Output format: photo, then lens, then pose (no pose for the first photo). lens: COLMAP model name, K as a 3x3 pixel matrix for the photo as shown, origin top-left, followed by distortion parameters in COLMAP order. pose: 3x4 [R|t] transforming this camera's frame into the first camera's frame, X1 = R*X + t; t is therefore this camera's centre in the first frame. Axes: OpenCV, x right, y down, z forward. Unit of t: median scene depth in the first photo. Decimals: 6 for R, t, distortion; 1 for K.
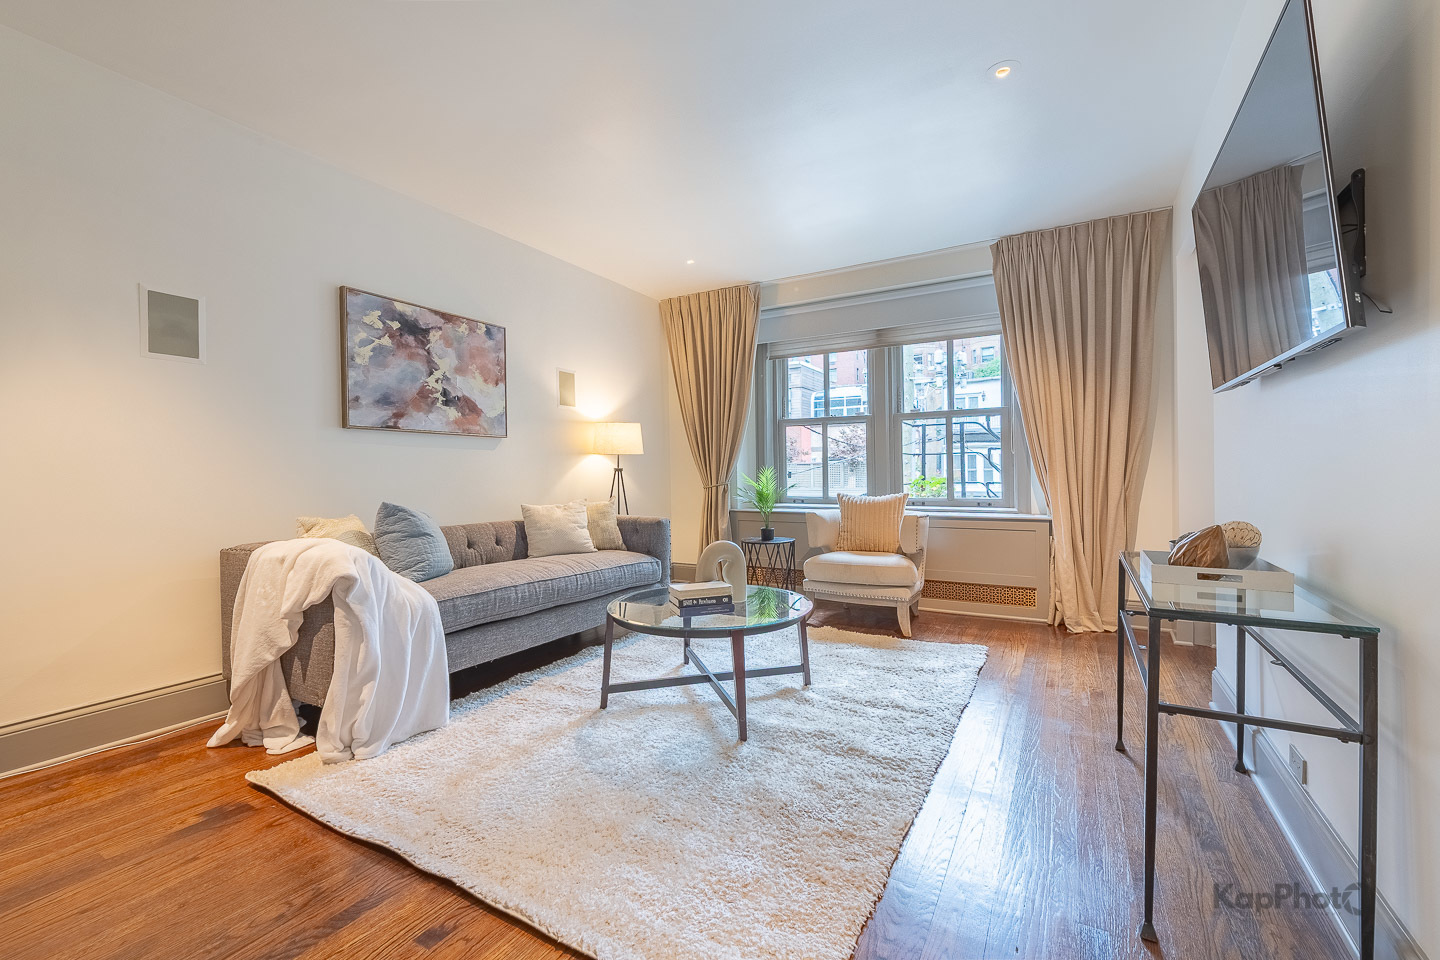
lens RADIAL K [[578.1, 0, 717.9], [0, 578.1, 471.6], [0, 0, 1]] dist [0.006768, 0.000215]
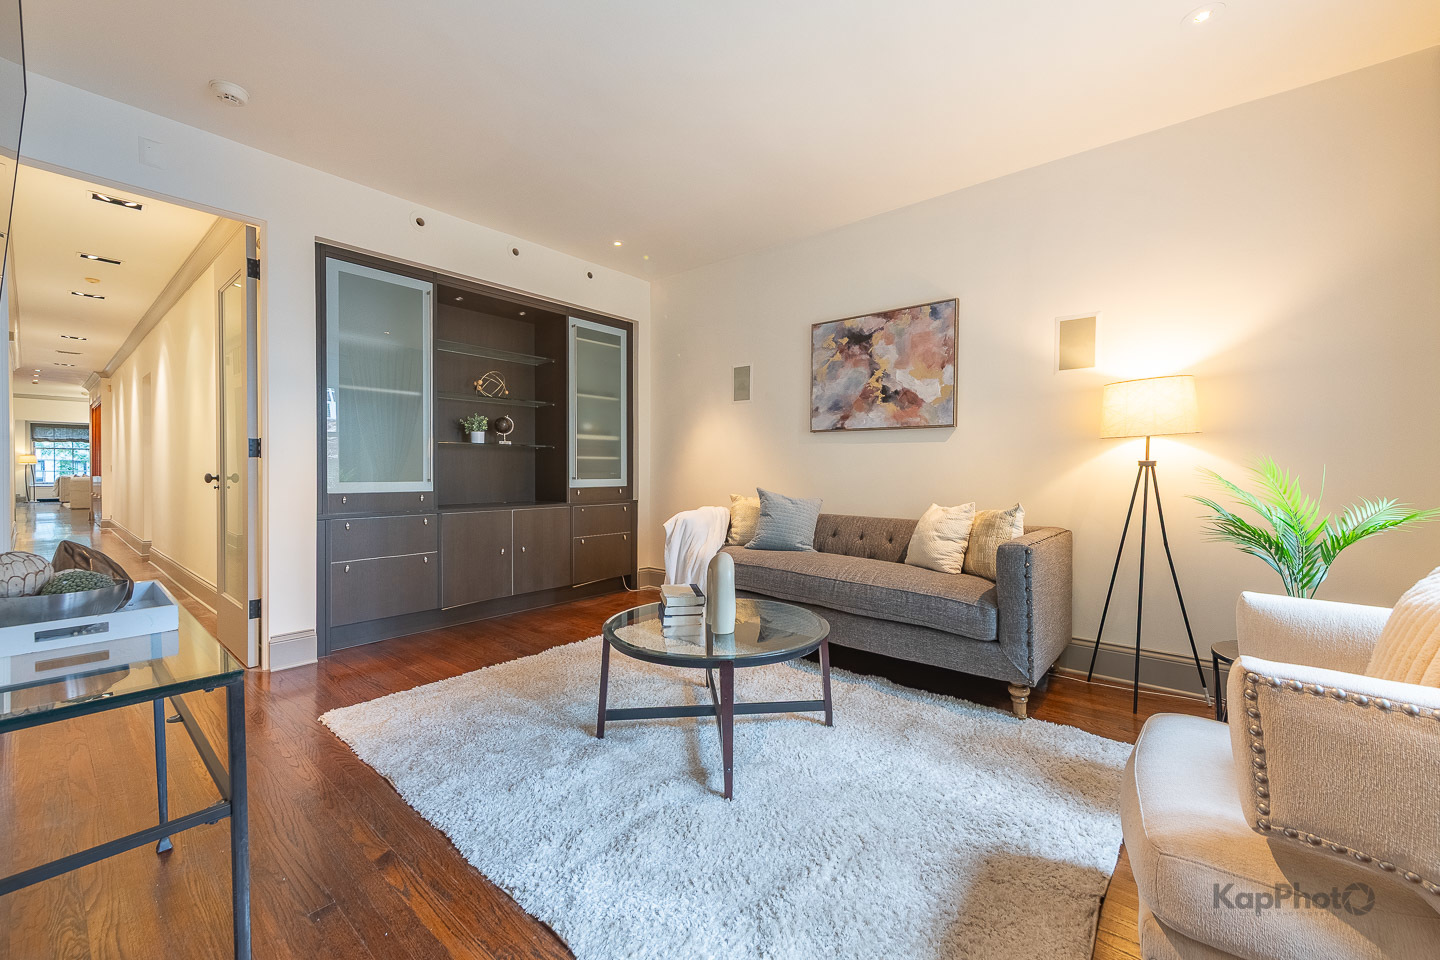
lens RADIAL K [[578.1, 0, 717.9], [0, 578.1, 471.6], [0, 0, 1]] dist [0.006768, 0.000215]
pose [[-0.168894, 0.010716, -0.985576, 0.607618], [-0.003113, 0.999930, 0.011406, -0.000756], [0.985629, 0.004994, -0.168849, 0.895059]]
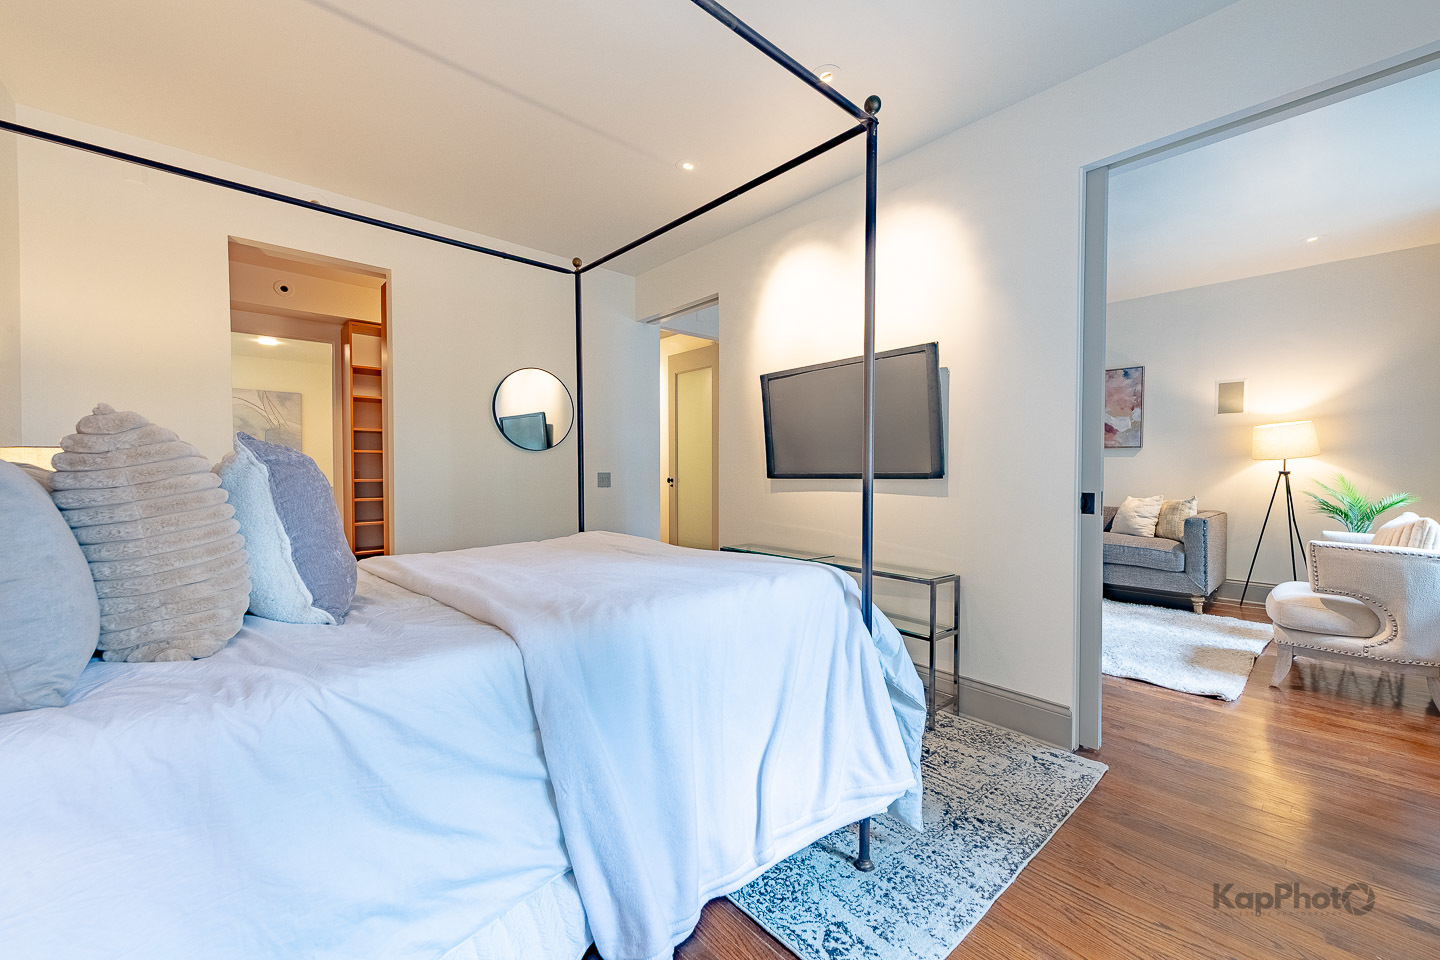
lens RADIAL K [[570.5, 0, 714.0], [0, 570.5, 475.4], [0, 0, 1]] dist [0.002105, 0.000063]
pose [[-0.308314, 0.022431, -0.951020, 1.362320], [0.000978, 0.999729, 0.023262, -0.028945], [0.951284, 0.006242, -0.308252, 0.516145]]
